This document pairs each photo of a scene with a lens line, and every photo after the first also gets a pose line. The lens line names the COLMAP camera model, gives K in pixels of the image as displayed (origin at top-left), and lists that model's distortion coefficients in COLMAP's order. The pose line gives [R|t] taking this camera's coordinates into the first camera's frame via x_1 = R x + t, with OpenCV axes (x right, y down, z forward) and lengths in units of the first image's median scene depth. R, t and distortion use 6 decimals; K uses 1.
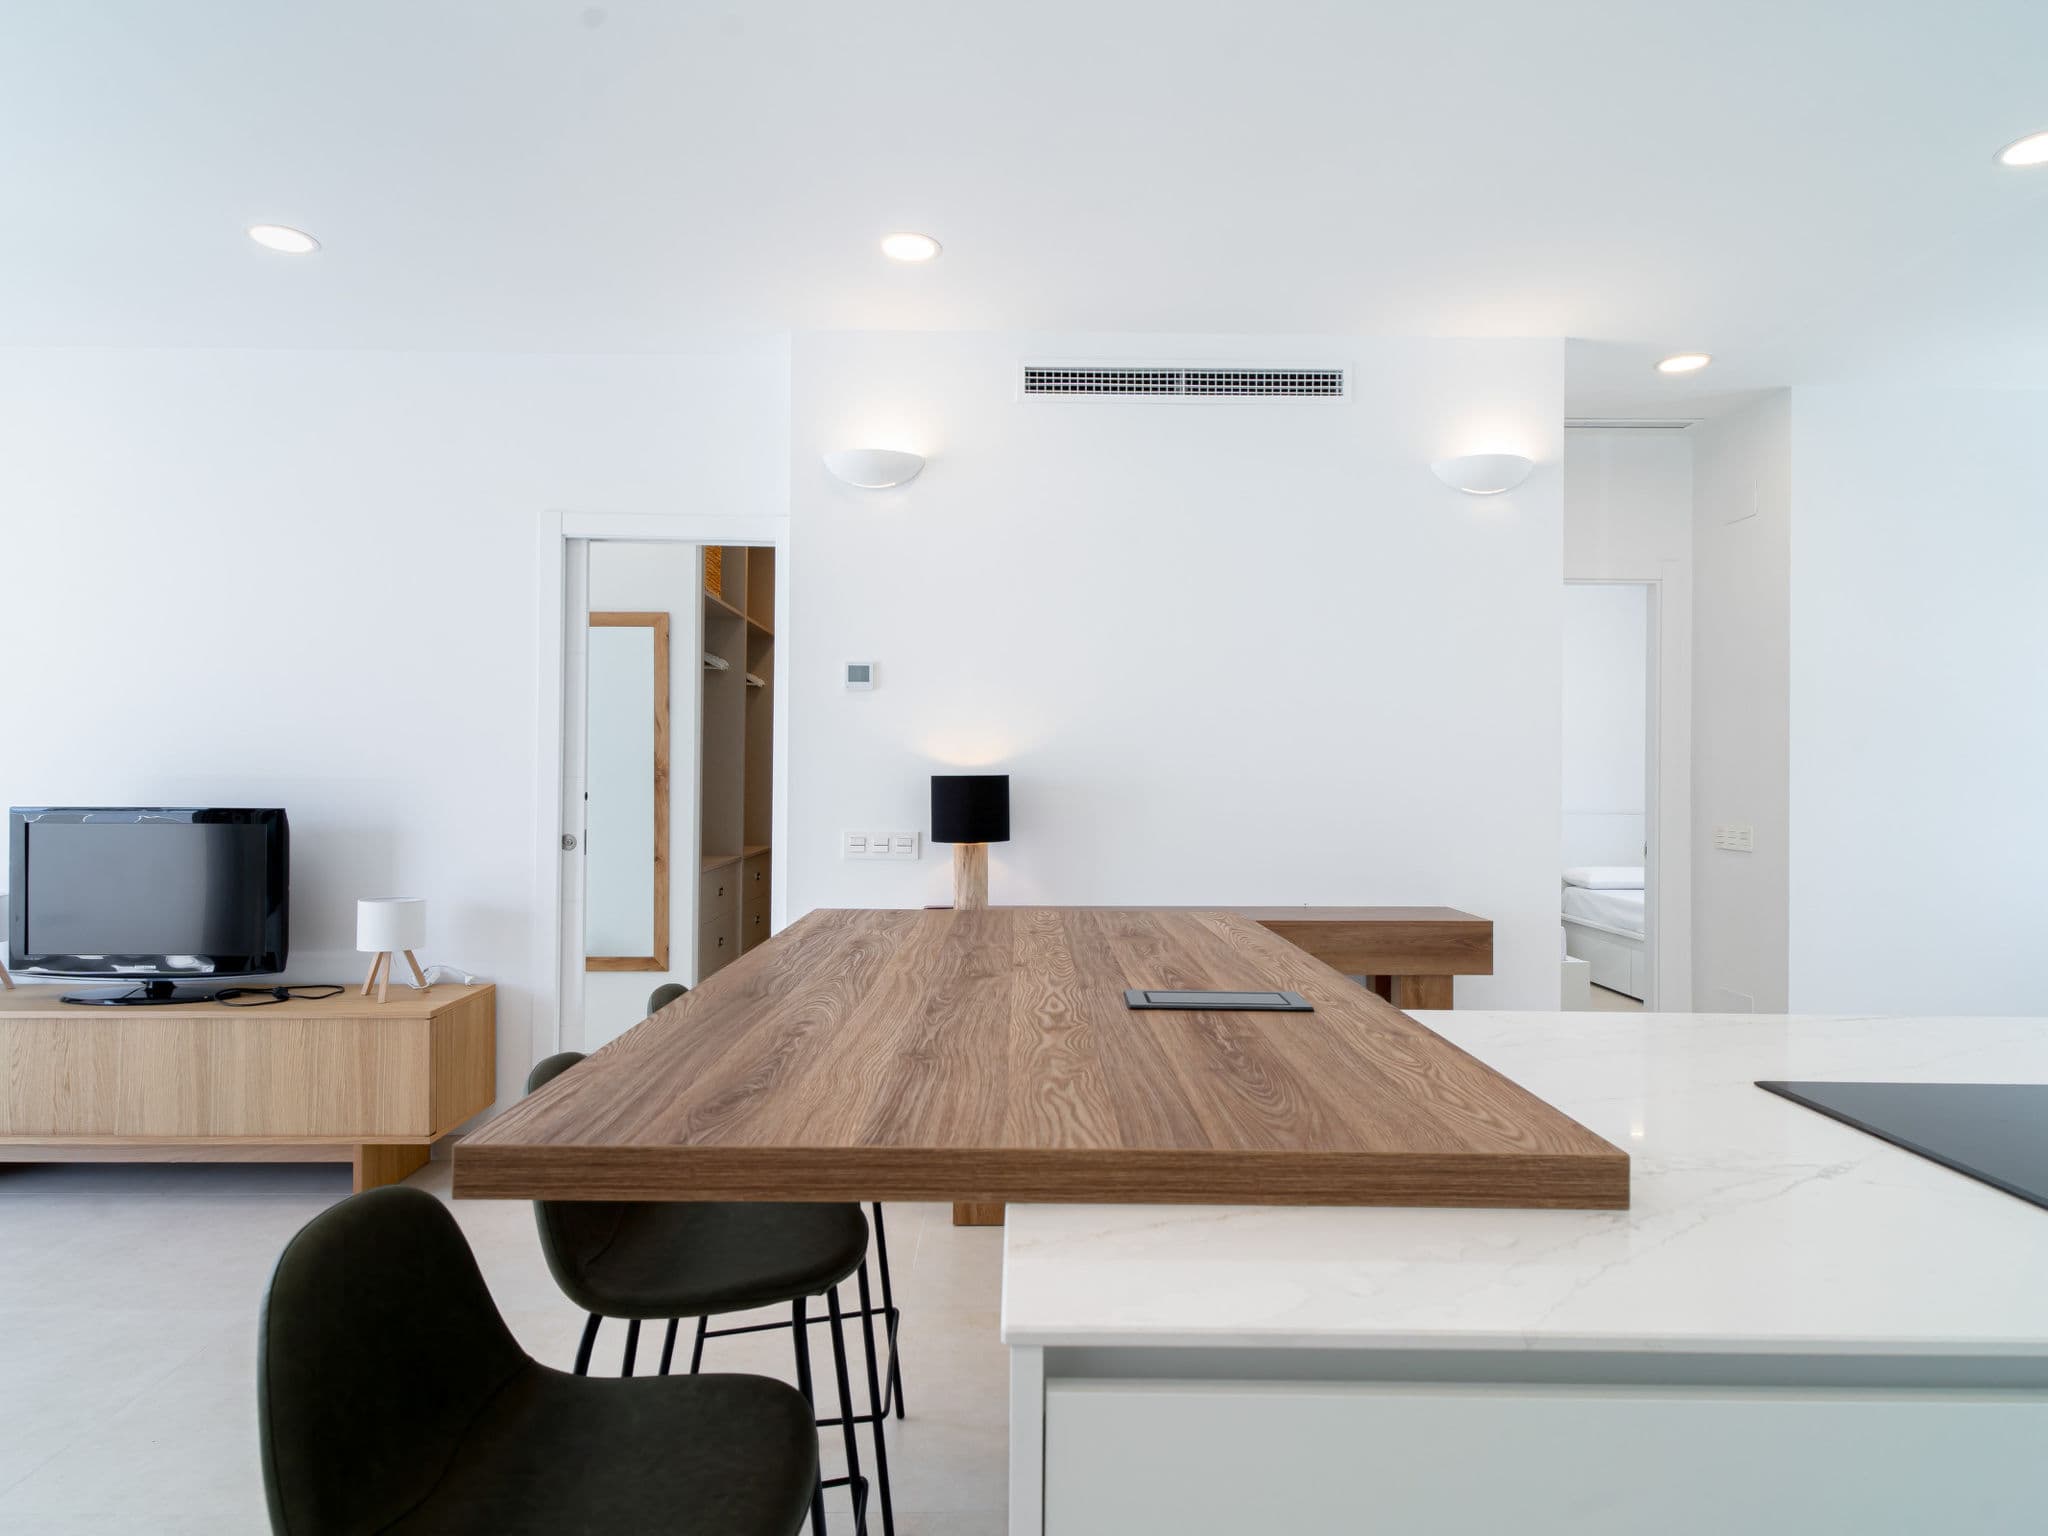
lens RADIAL K [[1179.0, 0, 1024.0], [0, 1179.0, 768.0], [0, 0, 1]] dist [0.015864, -0.001266]
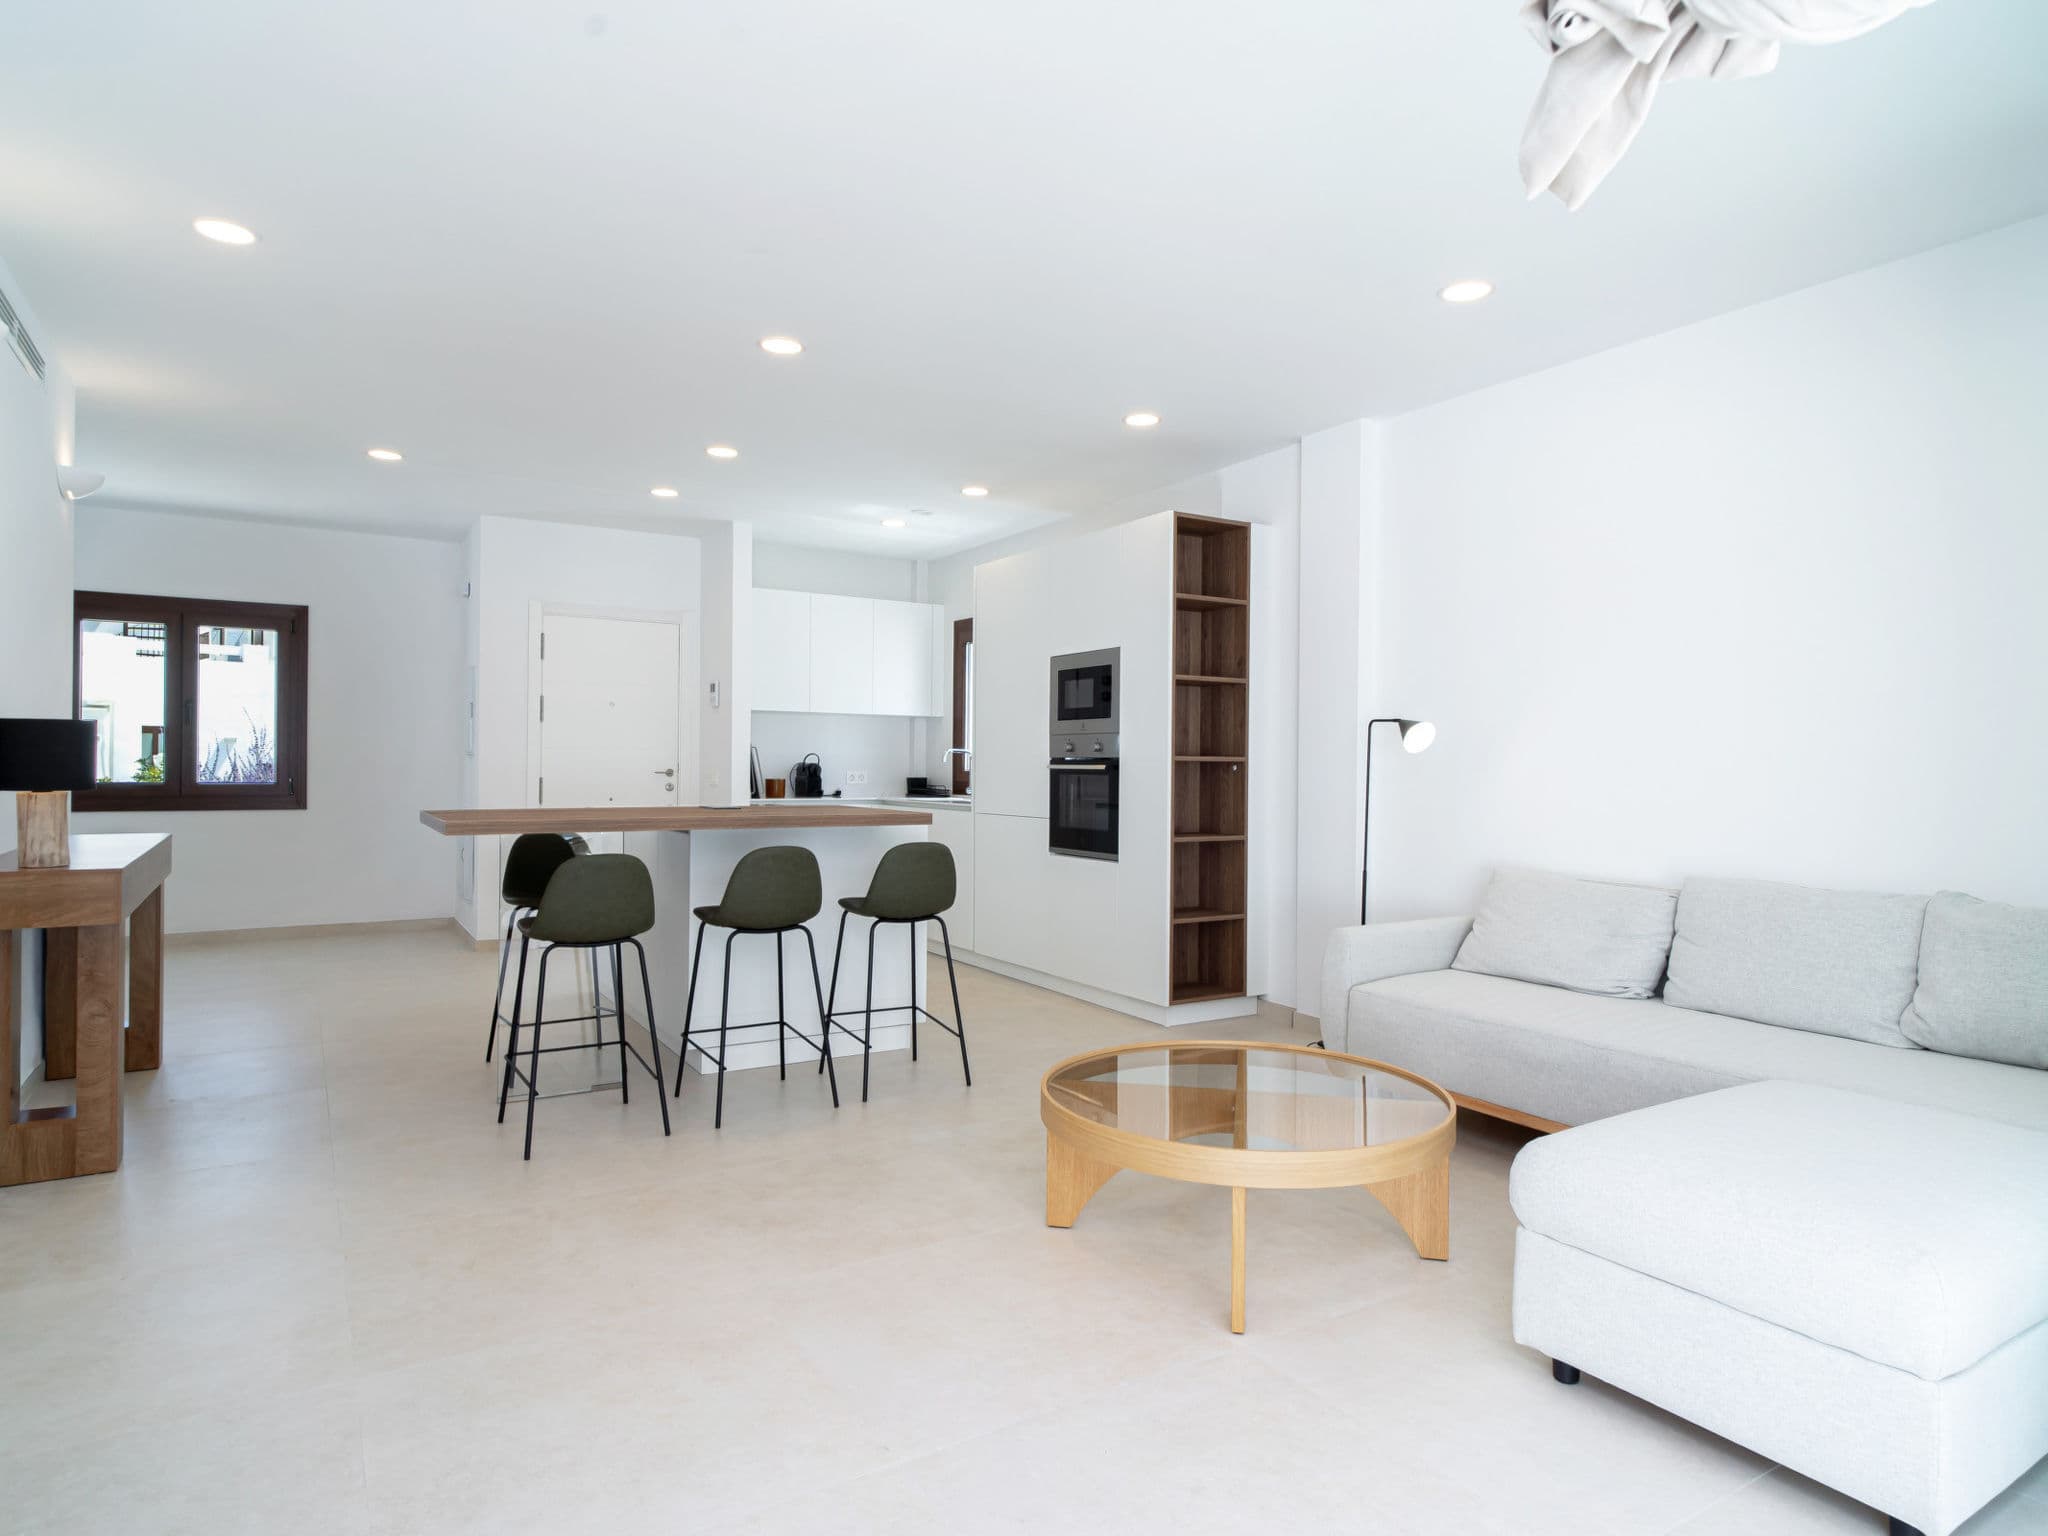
lens RADIAL K [[1179.0, 0, 1024.0], [0, 1179.0, 768.0], [0, 0, 1]] dist [0.015864, -0.001266]
pose [[-0.526924, -0.015937, 0.849763, -1.241924], [-0.027654, 0.999616, 0.001600, 0.021396], [-0.849463, -0.022656, -0.527162, 0.828965]]
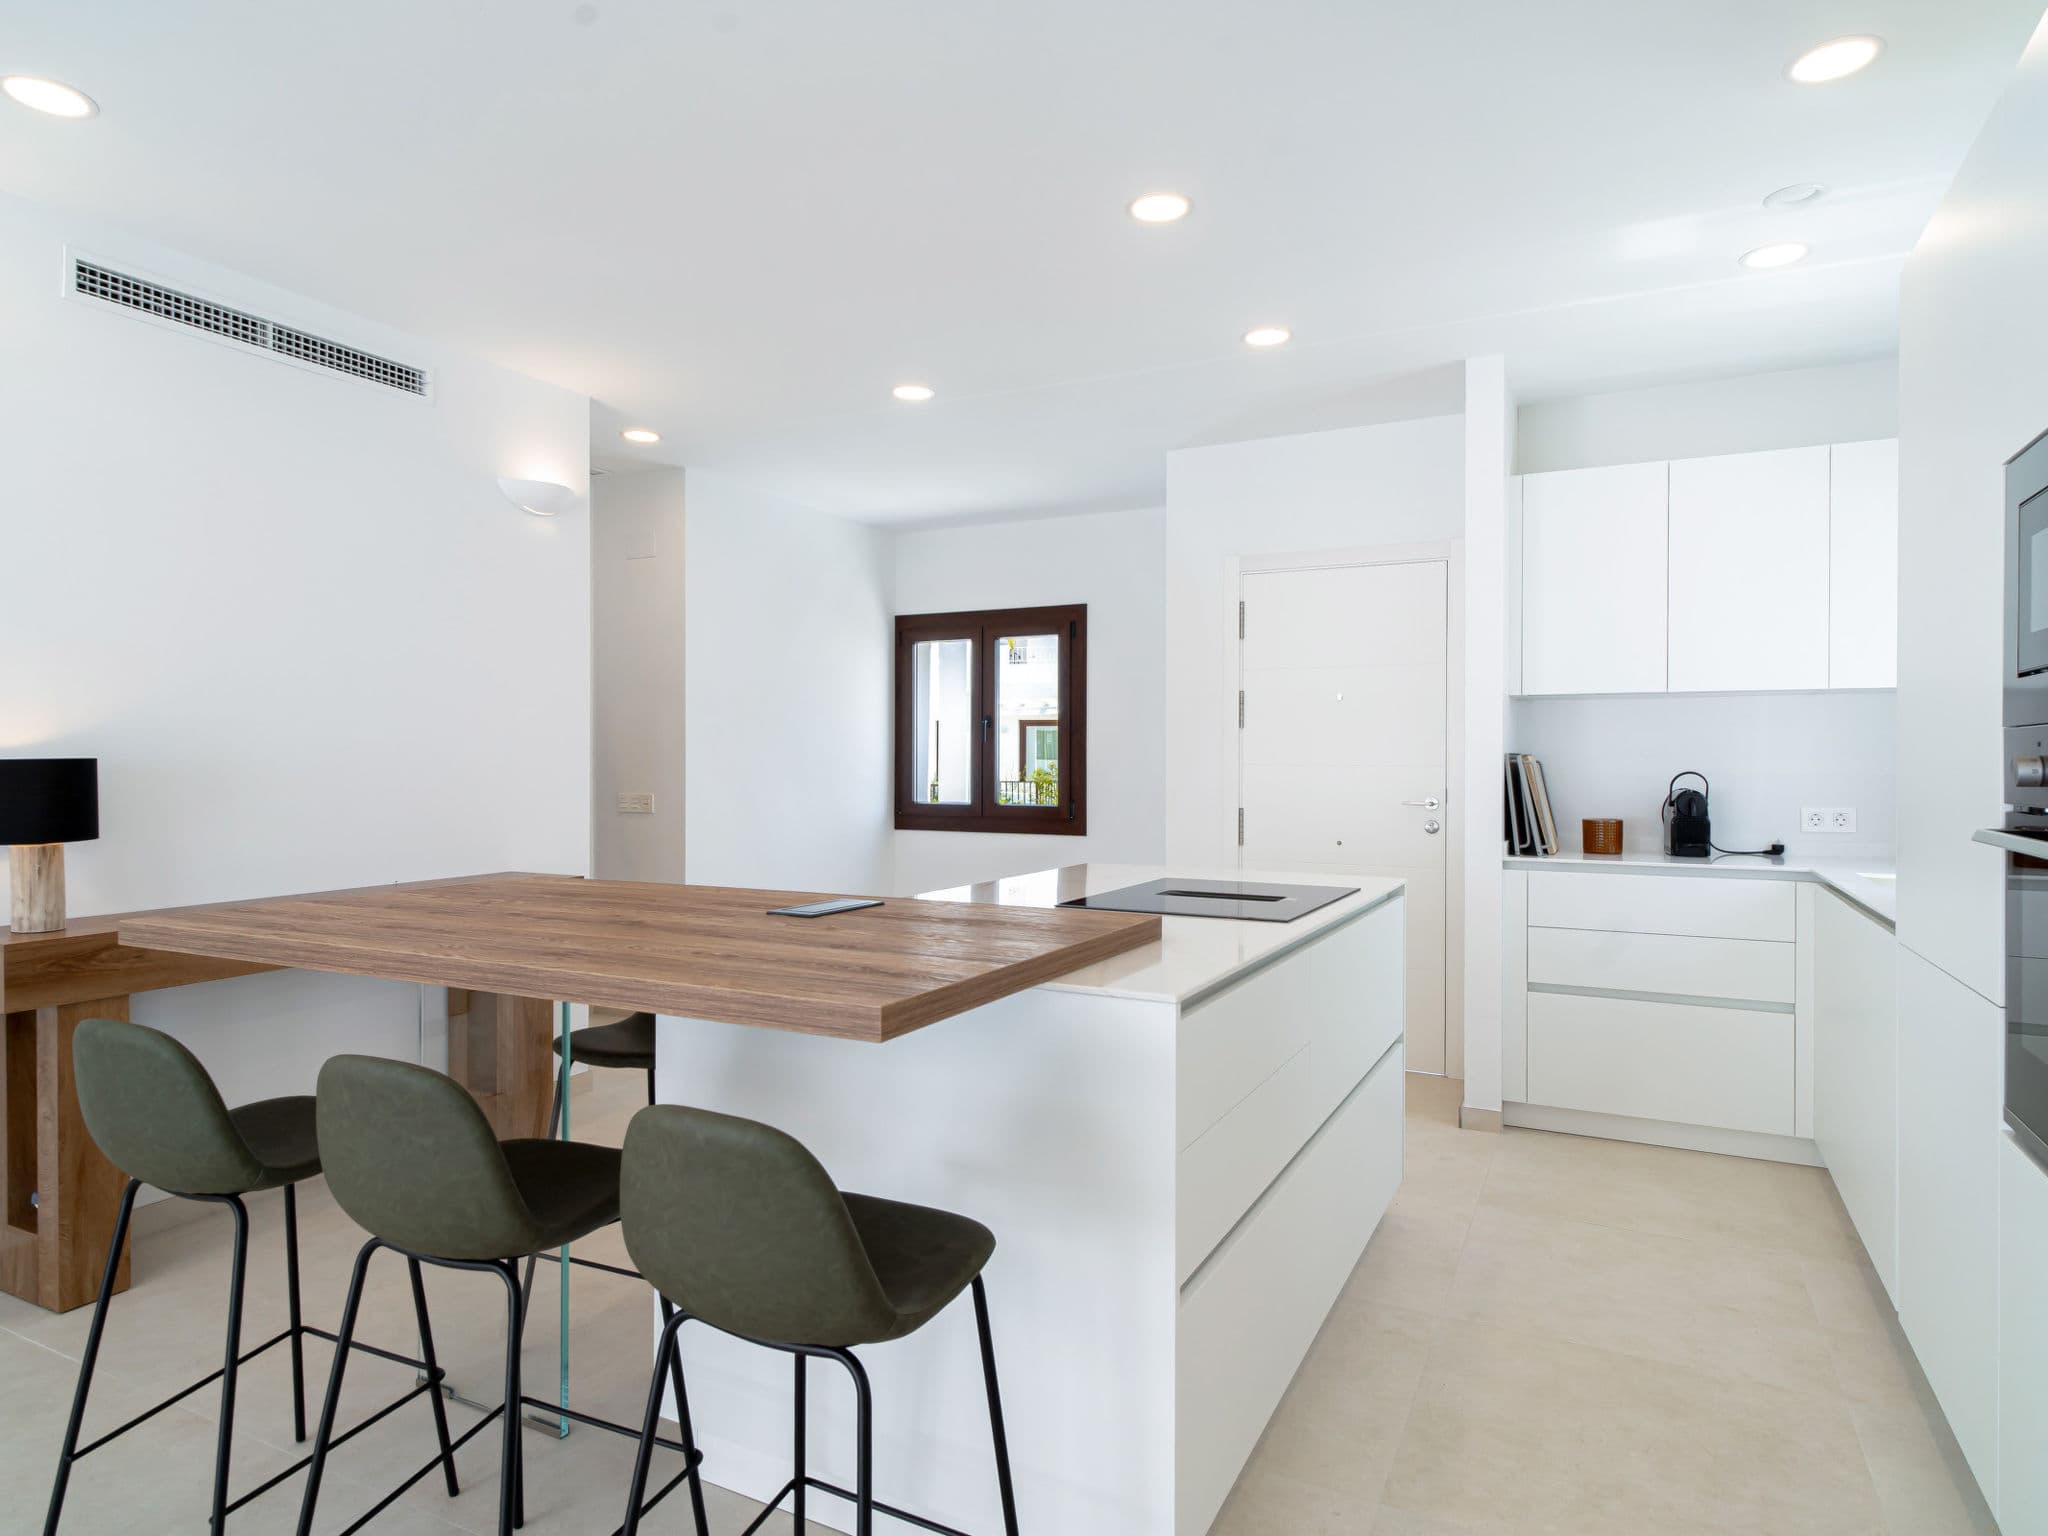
lens RADIAL K [[1187.6, 0, 1017.6], [0, 1187.6, 763.7], [0, 0, 1]] dist [0.015738, -0.002212]
pose [[0.457666, -0.011836, 0.889045, -0.458999], [-0.012011, 0.999738, 0.019493, -0.014536], [-0.889043, -0.019599, 0.457404, 0.035998]]
